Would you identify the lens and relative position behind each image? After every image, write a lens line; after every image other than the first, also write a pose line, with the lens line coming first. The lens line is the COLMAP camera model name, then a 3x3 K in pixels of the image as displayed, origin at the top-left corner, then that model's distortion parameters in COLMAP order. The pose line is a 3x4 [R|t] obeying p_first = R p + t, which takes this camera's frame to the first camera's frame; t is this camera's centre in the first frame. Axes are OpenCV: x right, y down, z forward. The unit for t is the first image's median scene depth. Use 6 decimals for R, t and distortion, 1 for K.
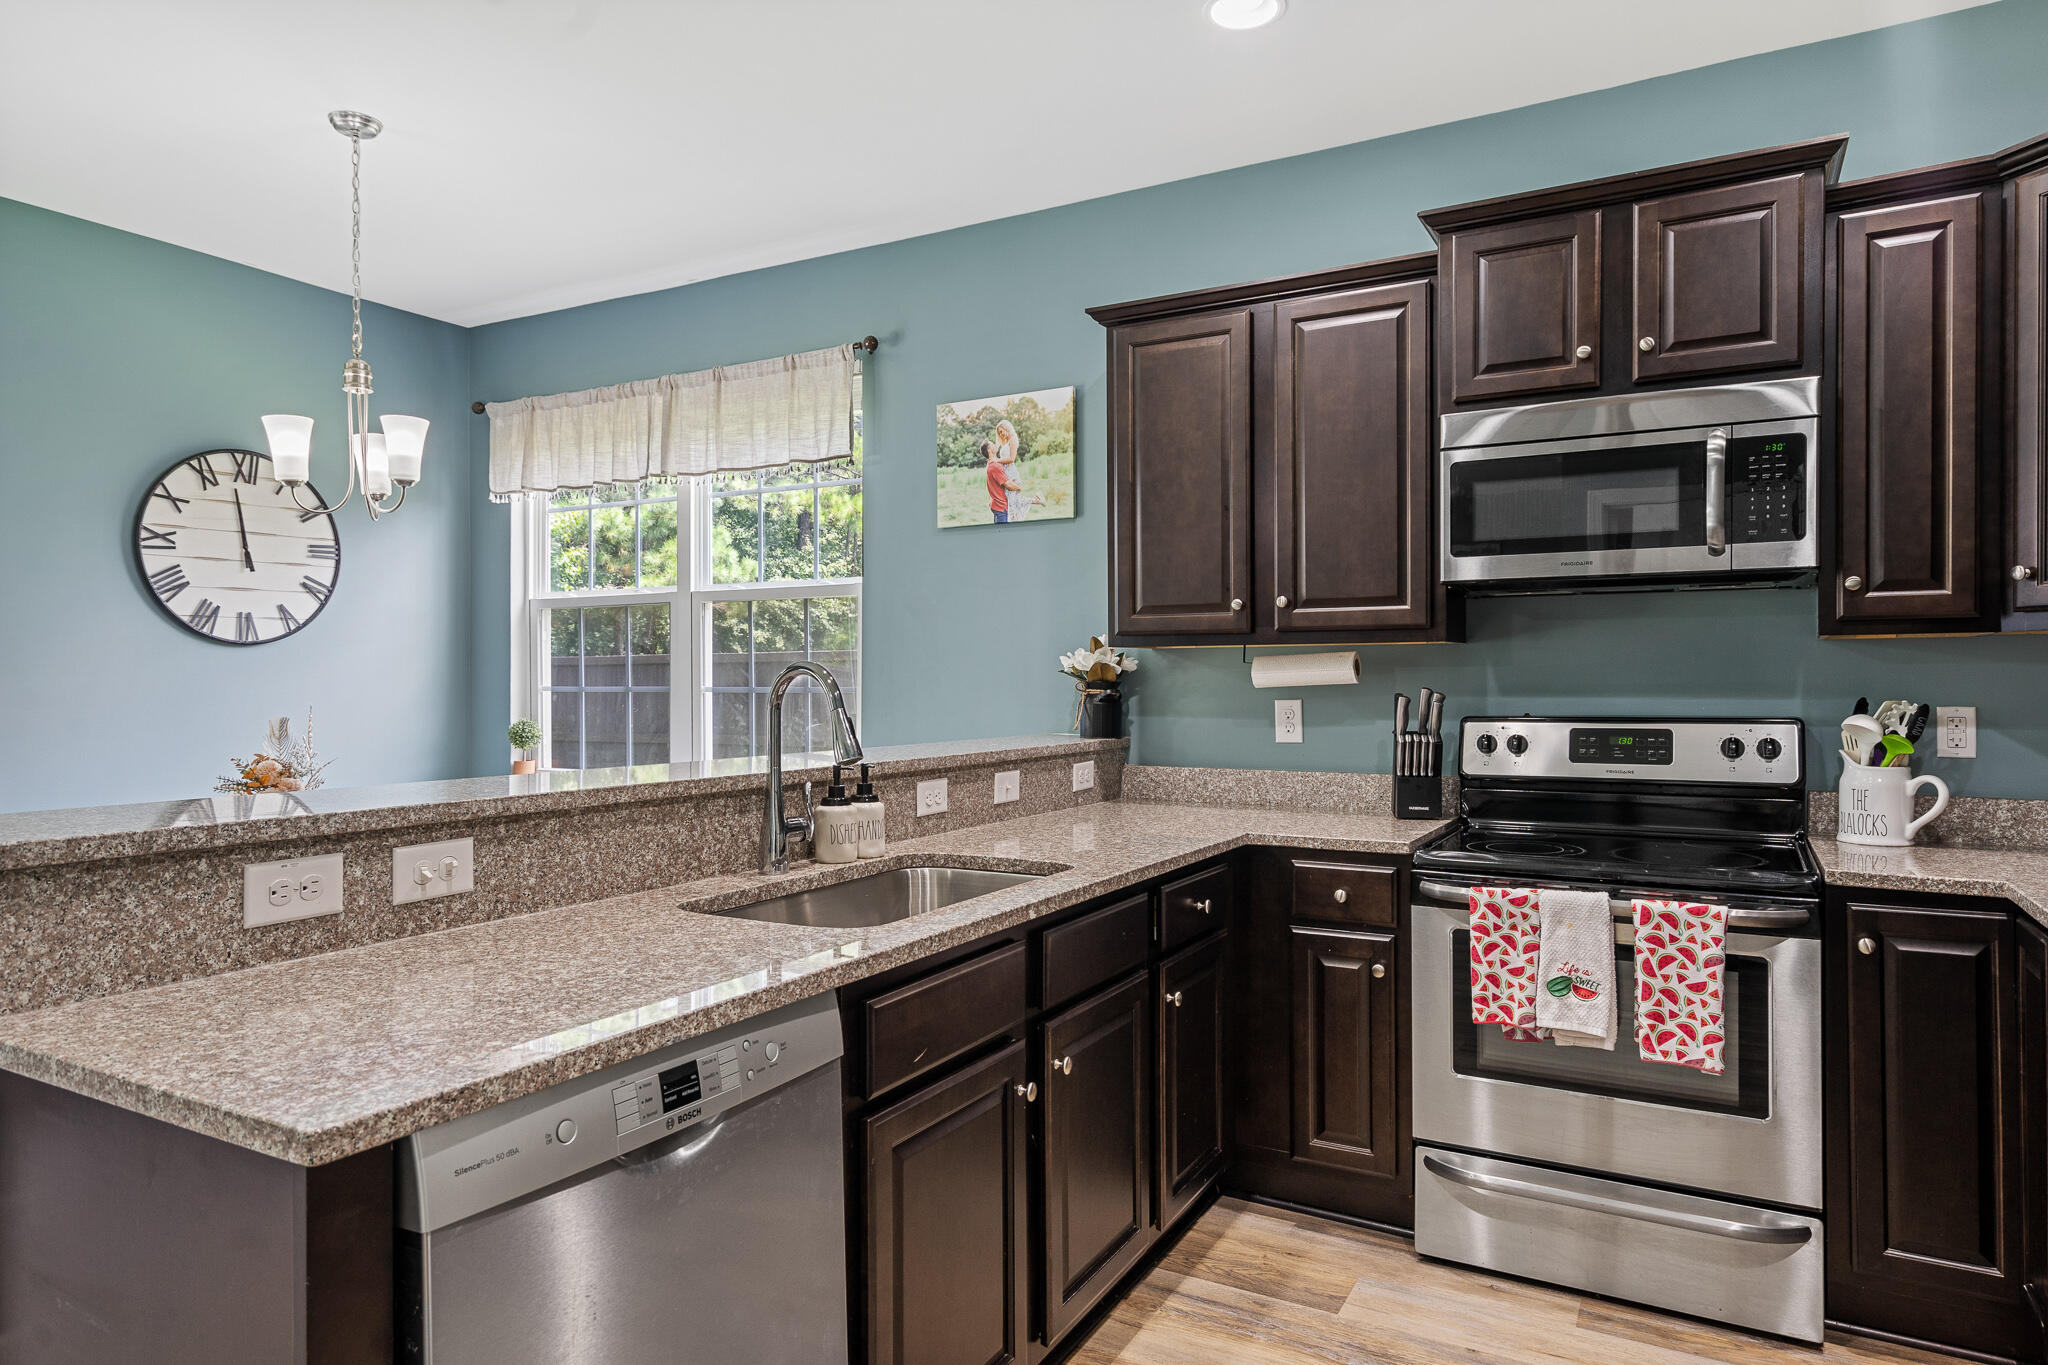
lens RADIAL K [[1256.8, 0, 1016.1], [0, 1256.8, 682.3], [0, 0, 1]] dist [0.002402, 0.004727]
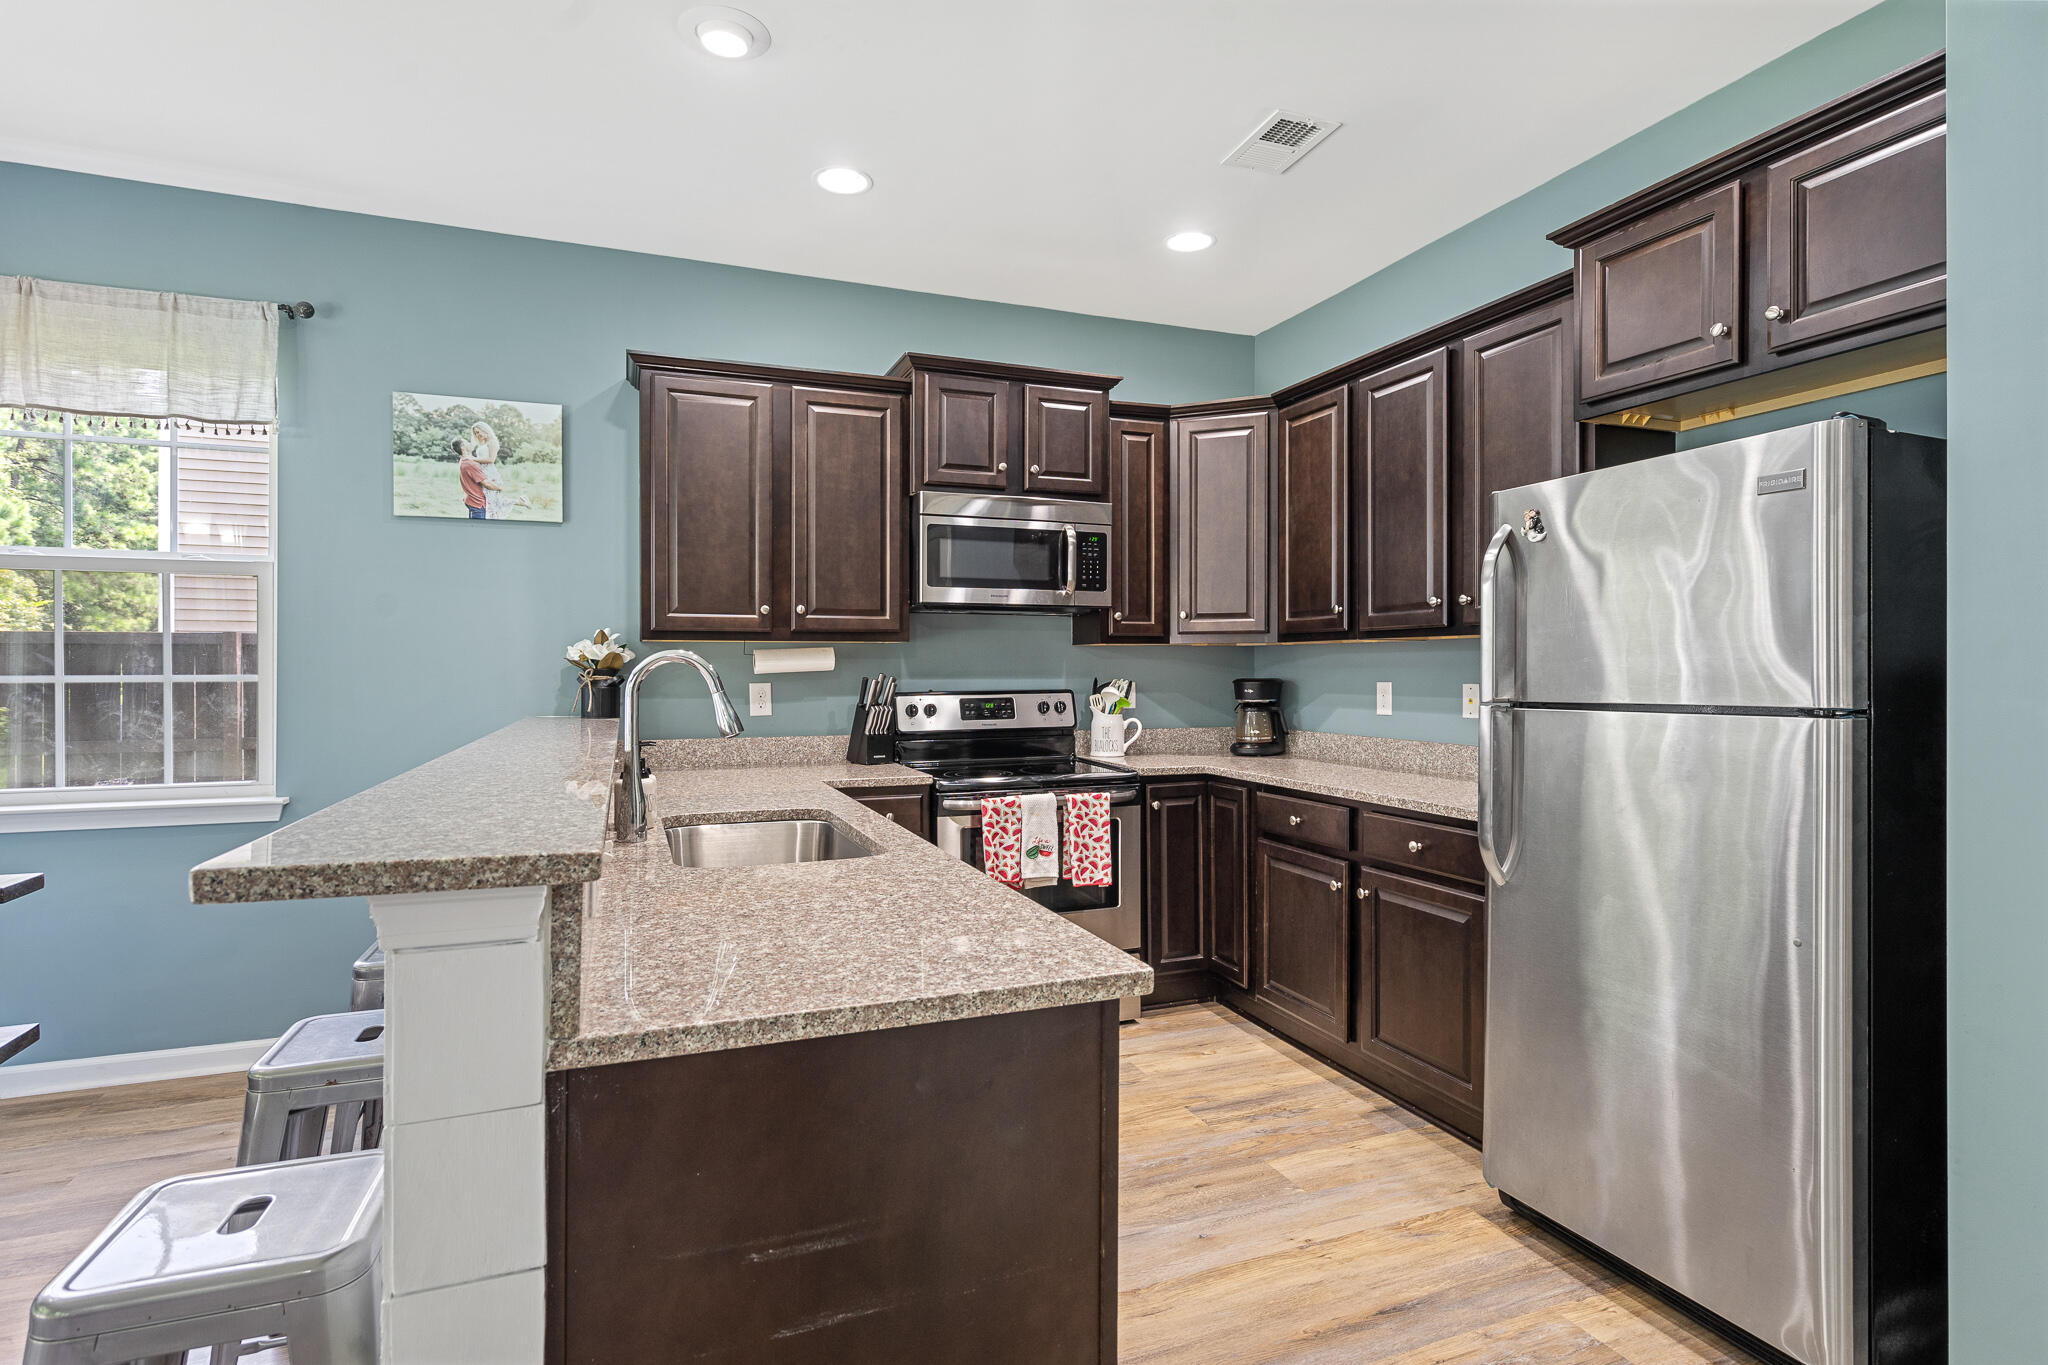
lens RADIAL K [[1052.9, 0, 1035.6], [0, 1052.9, 668.1], [0, 0, 1]] dist [-0.007033, 0.002198]
pose [[0.616191, 0.001186, 0.787596, -0.532373], [0.000925, 0.999997, -0.002230, 0.001396], [-0.787597, 0.002102, 0.616188, 0.112113]]
